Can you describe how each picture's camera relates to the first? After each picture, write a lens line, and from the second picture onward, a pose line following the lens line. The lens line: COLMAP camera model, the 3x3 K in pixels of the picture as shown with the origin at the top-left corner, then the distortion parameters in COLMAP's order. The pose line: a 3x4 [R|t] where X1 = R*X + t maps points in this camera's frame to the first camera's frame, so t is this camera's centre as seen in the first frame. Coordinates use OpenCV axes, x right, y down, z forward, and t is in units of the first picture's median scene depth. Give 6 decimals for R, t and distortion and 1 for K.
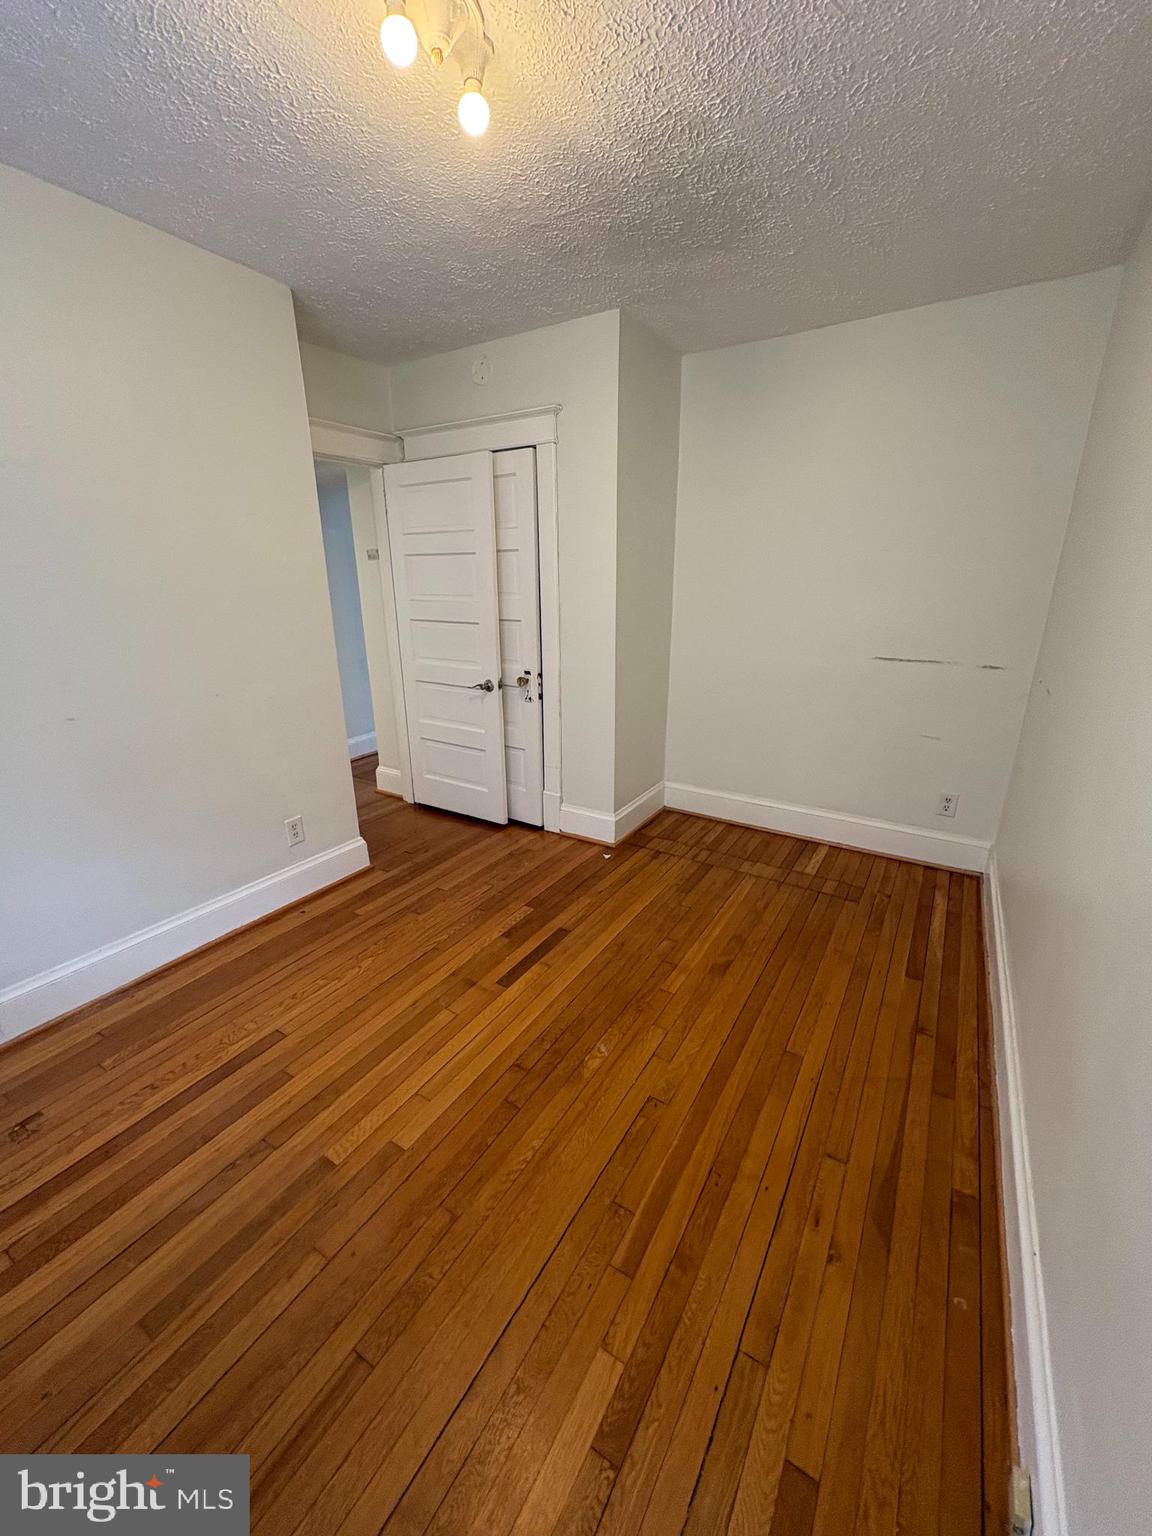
lens RADIAL K [[611.0, 0, 576.3], [0, 611.0, 767.5], [0, 0, 1]] dist [-0.003501, 0.000547]
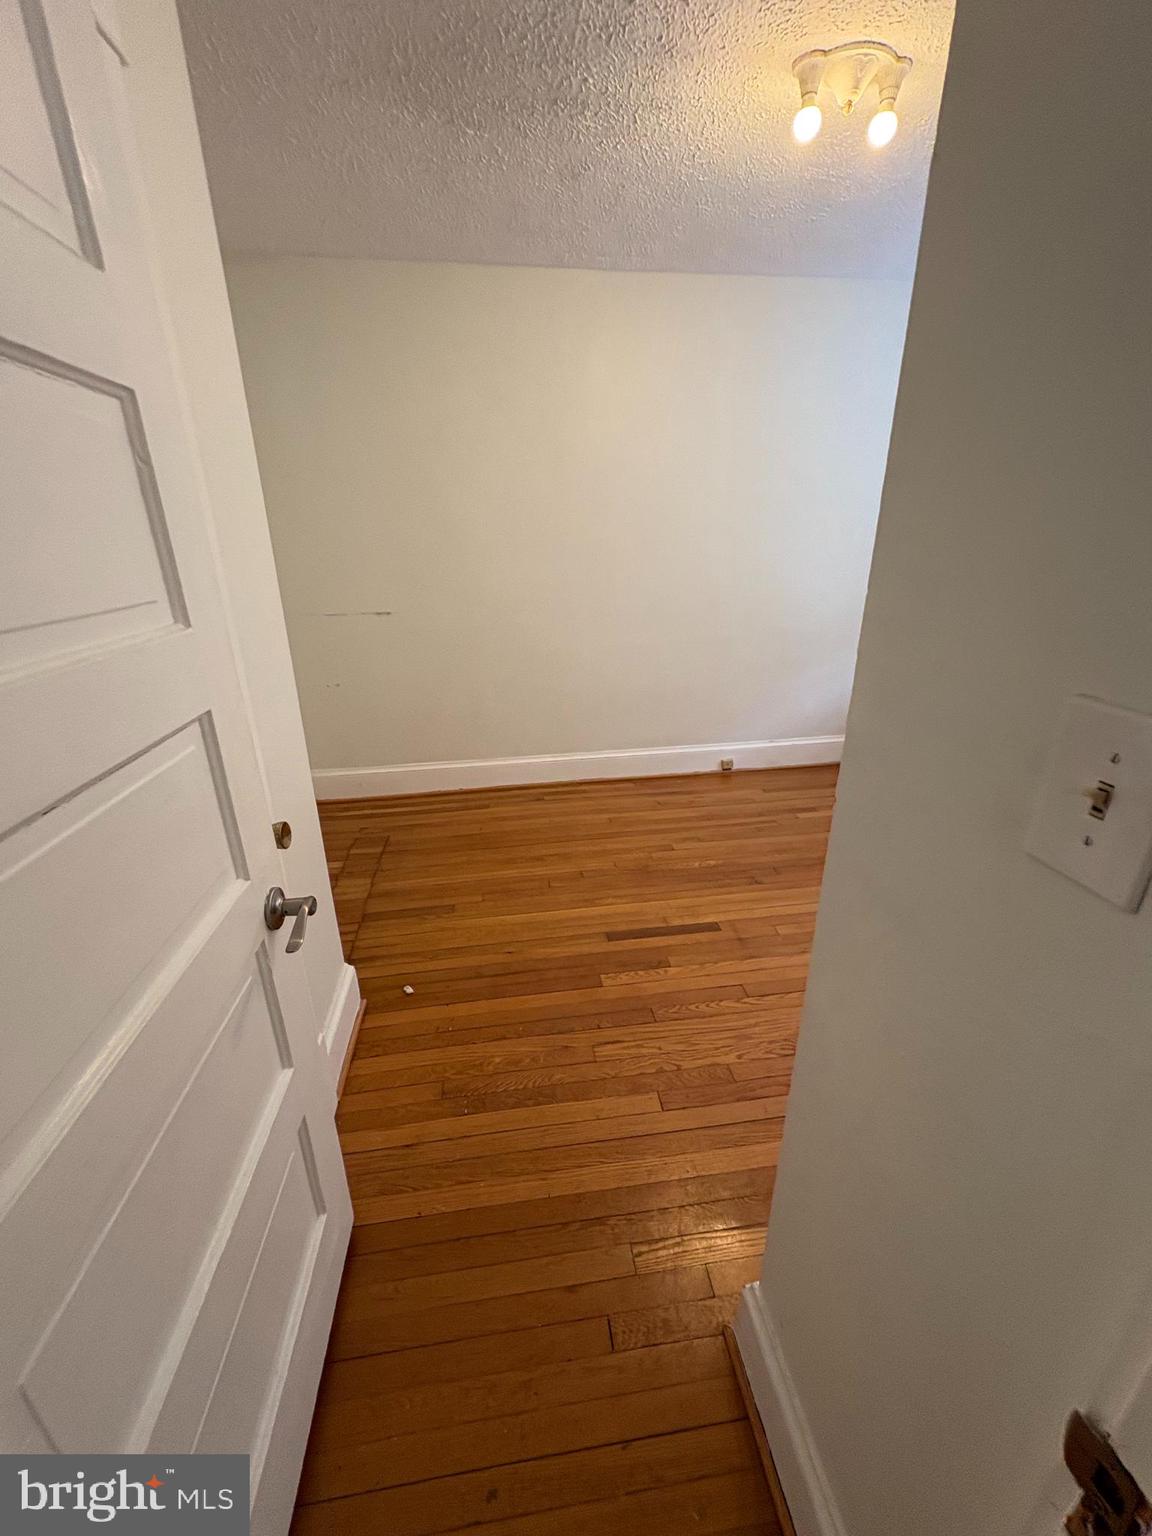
lens RADIAL K [[611.0, 0, 576.2], [0, 611.0, 767.0], [0, 0, 1]] dist [-0.003501, 0.000547]
pose [[-0.643840, -0.262320, 0.718790, -0.618084], [0.241735, 0.821551, 0.516350, -0.441730], [-0.725972, 0.506203, -0.465536, 1.466444]]
